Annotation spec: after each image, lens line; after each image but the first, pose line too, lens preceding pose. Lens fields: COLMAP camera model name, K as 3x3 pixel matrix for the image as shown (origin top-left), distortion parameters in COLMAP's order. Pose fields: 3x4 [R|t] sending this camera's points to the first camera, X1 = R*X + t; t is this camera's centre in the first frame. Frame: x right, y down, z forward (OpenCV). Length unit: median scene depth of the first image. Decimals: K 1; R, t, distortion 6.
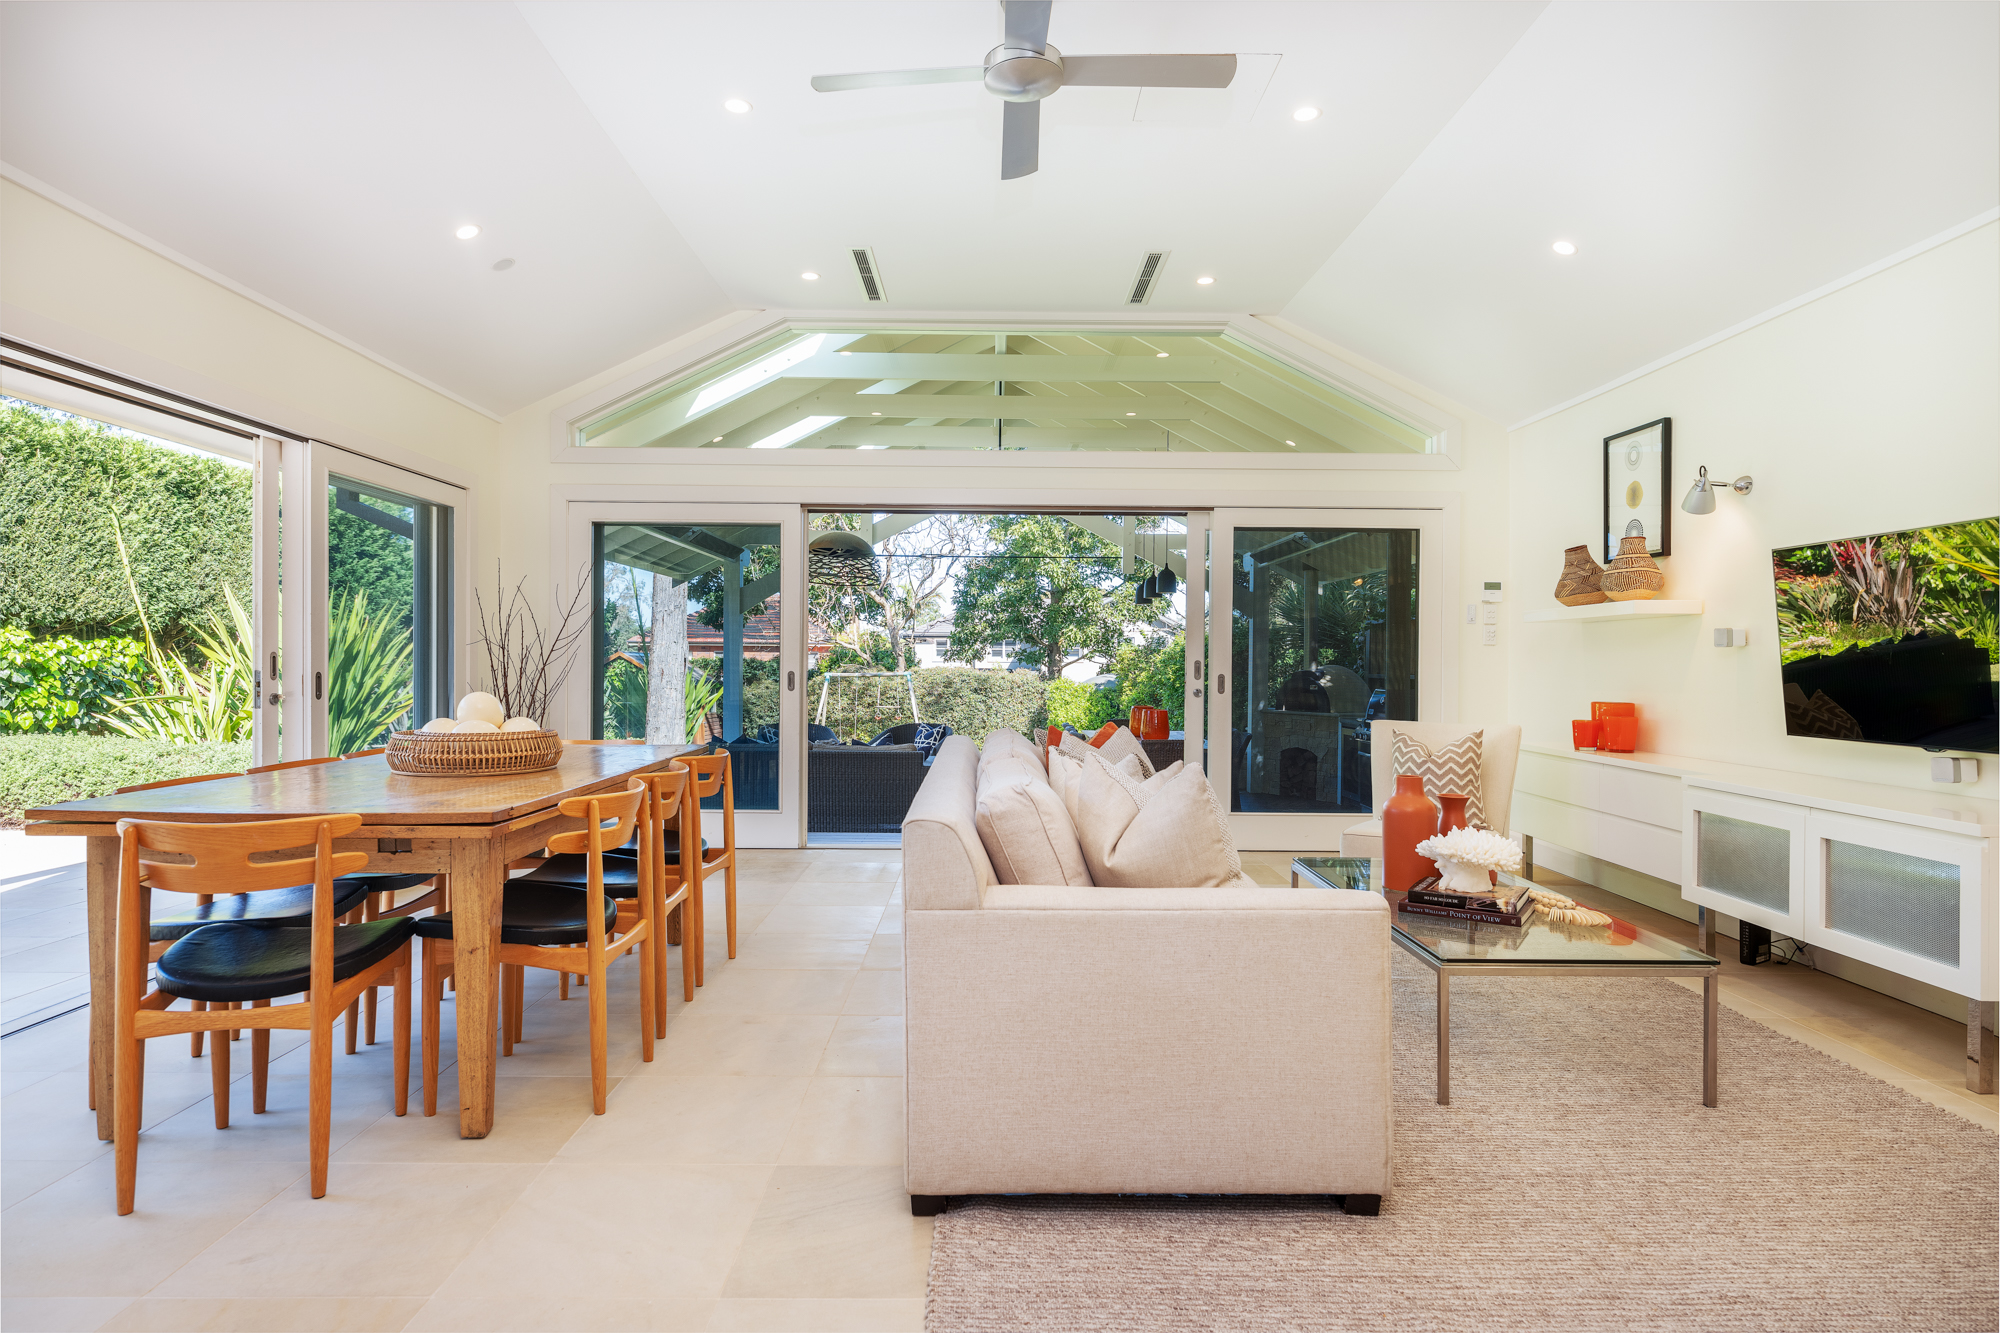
lens RADIAL K [[1071.6, 0, 1000.0], [0, 1071.6, 666.5], [0, 0, 1]] dist [0.000849, 0.000277]
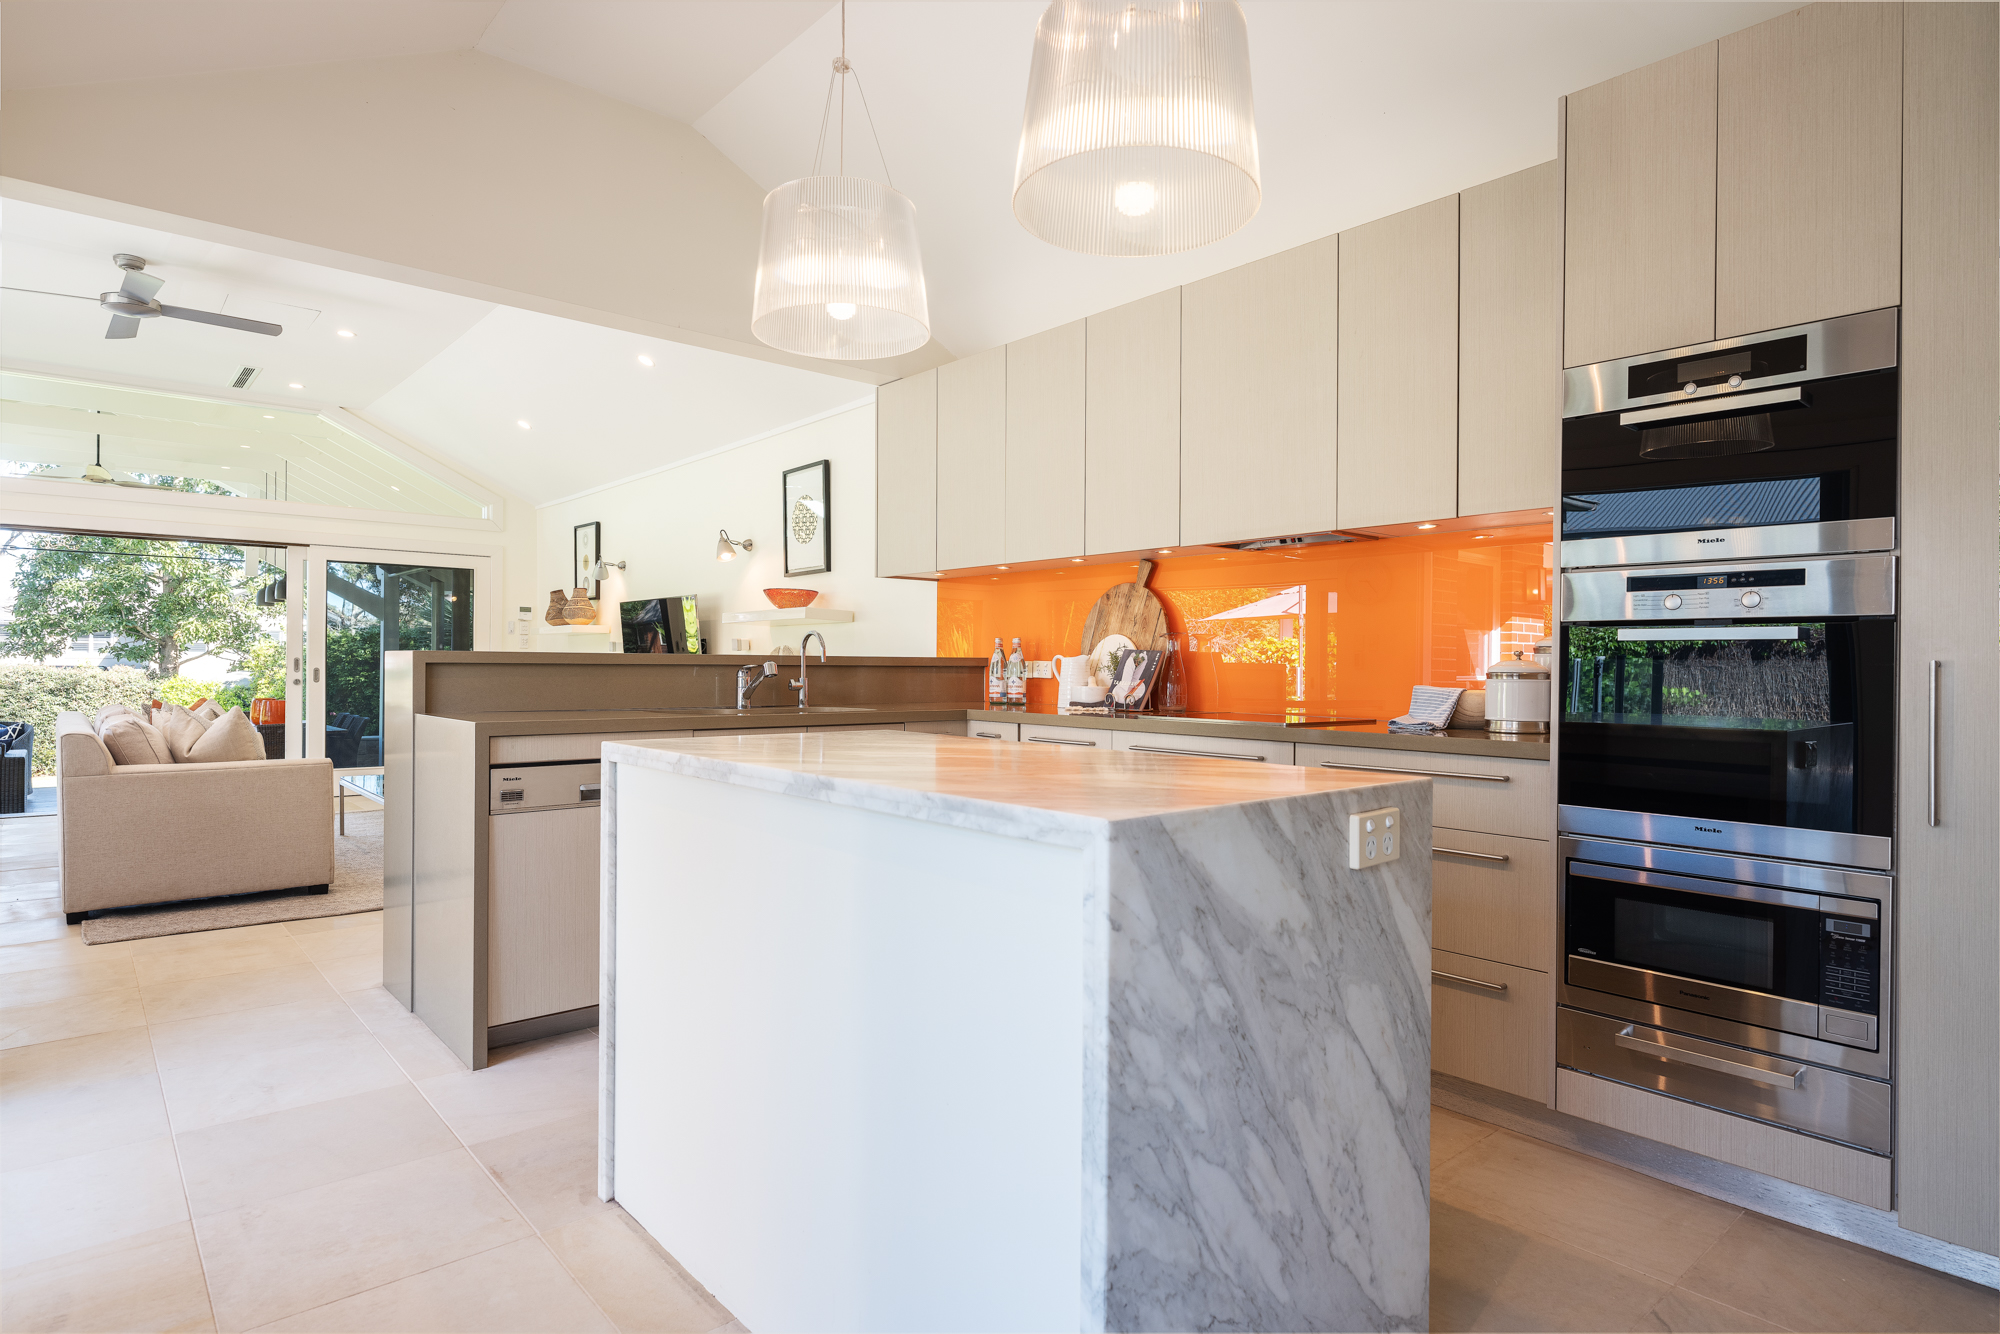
lens RADIAL K [[1071.6, 0, 1000.0], [0, 1071.6, 667.0], [0, 0, 1]] dist [0.000849, 0.000277]
pose [[0.759318, -0.002861, 0.650714, -0.004480], [0.000637, 0.999993, 0.003654, 0.000328], [-0.650720, -0.002360, 0.759314, -0.132882]]
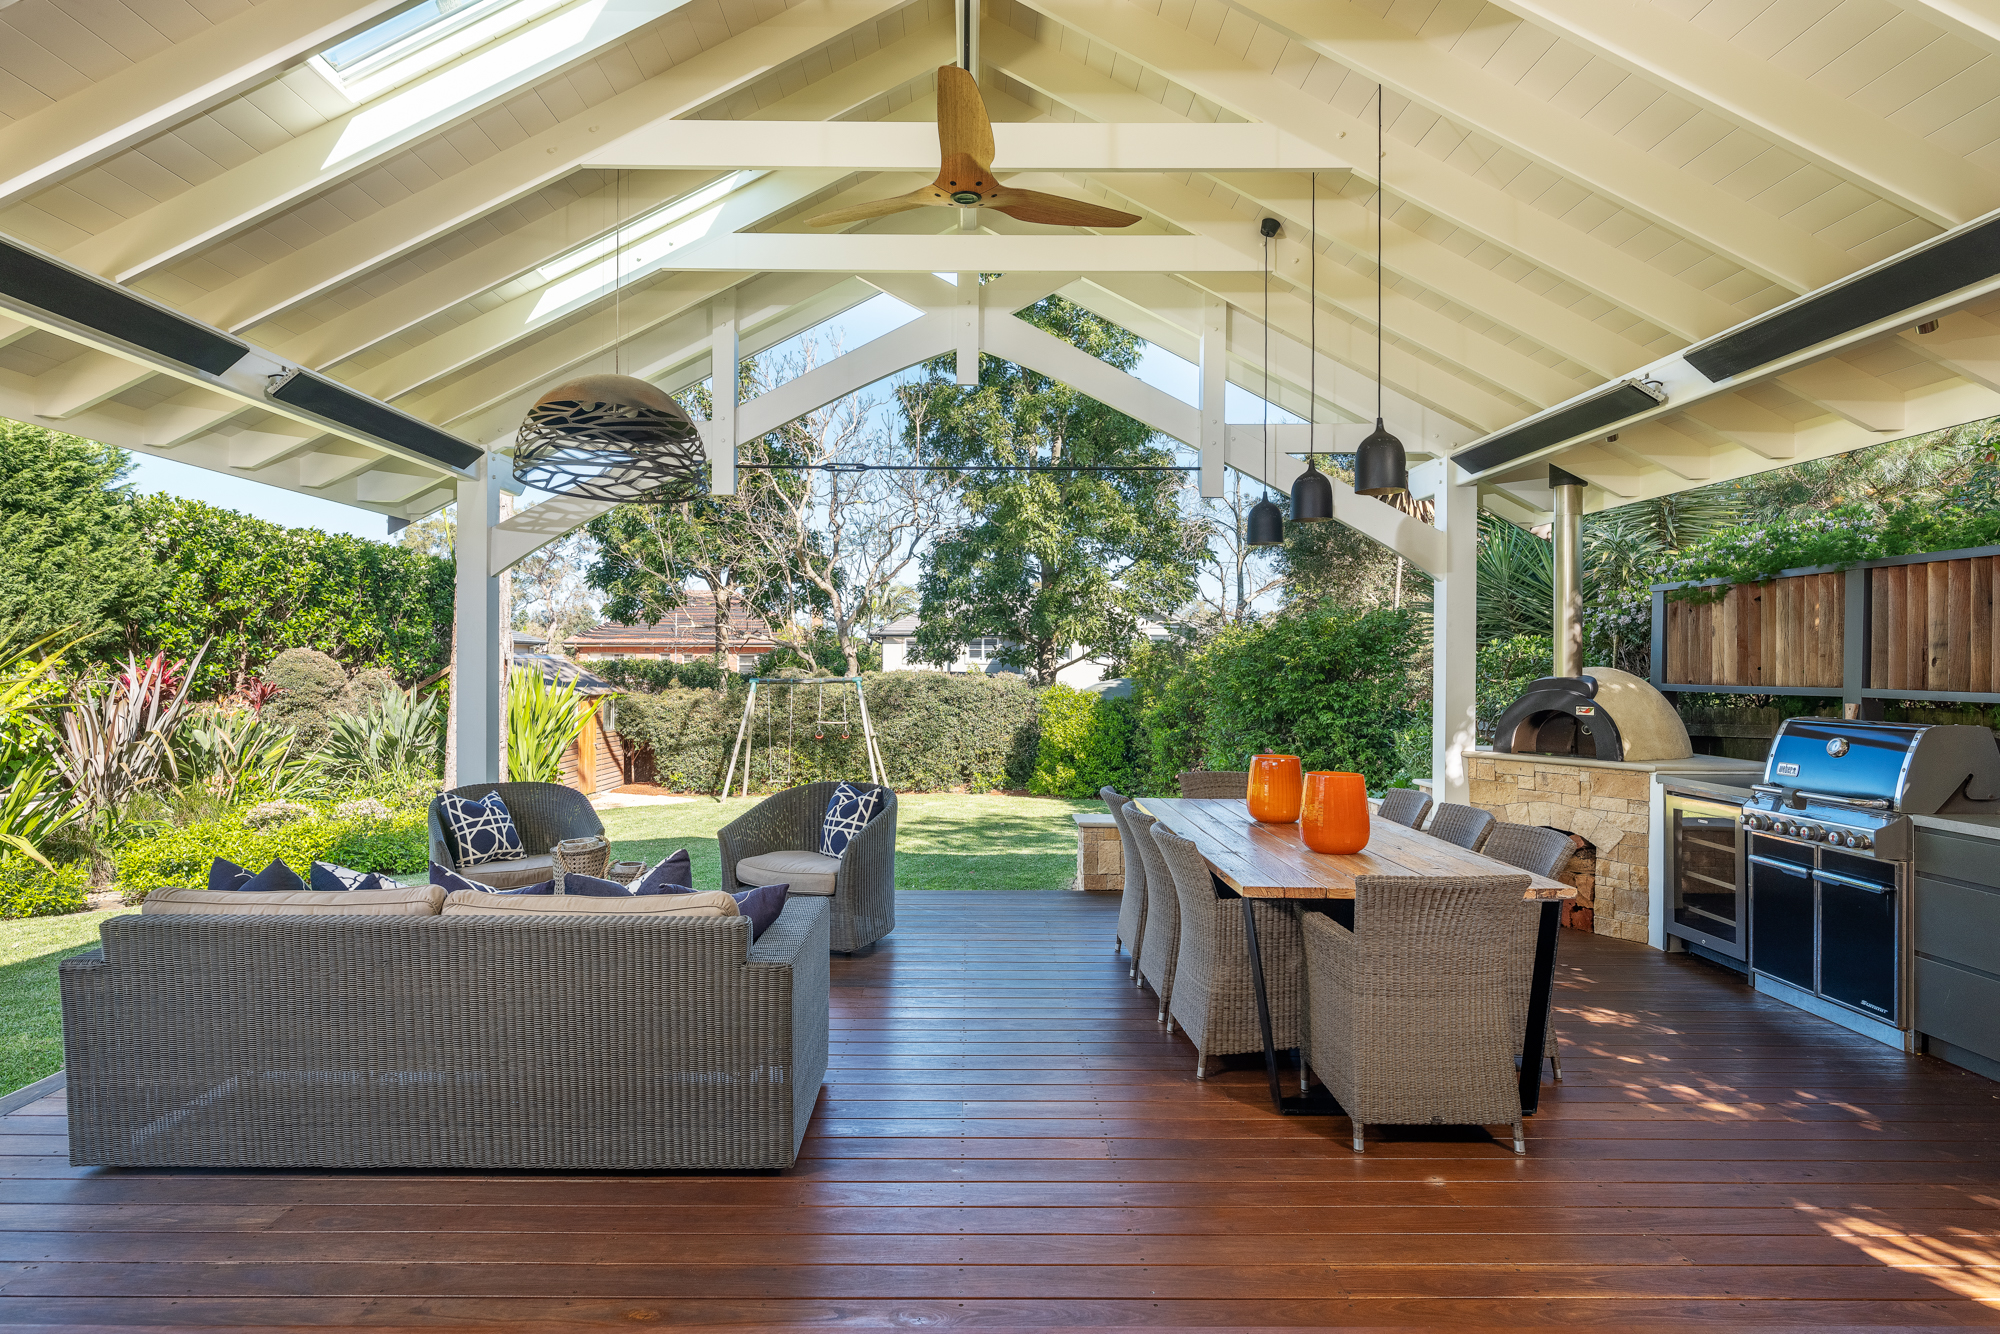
lens RADIAL K [[1071.6, 0, 1000.0], [0, 1071.6, 667.0], [0, 0, 1]] dist [0.000849, 0.000277]
pose [[0.999794, -0.004329, 0.019820, 0.000993], [0.004356, 0.999990, -0.001295, -0.000787], [-0.019814, 0.001381, 0.999803, 0.216574]]
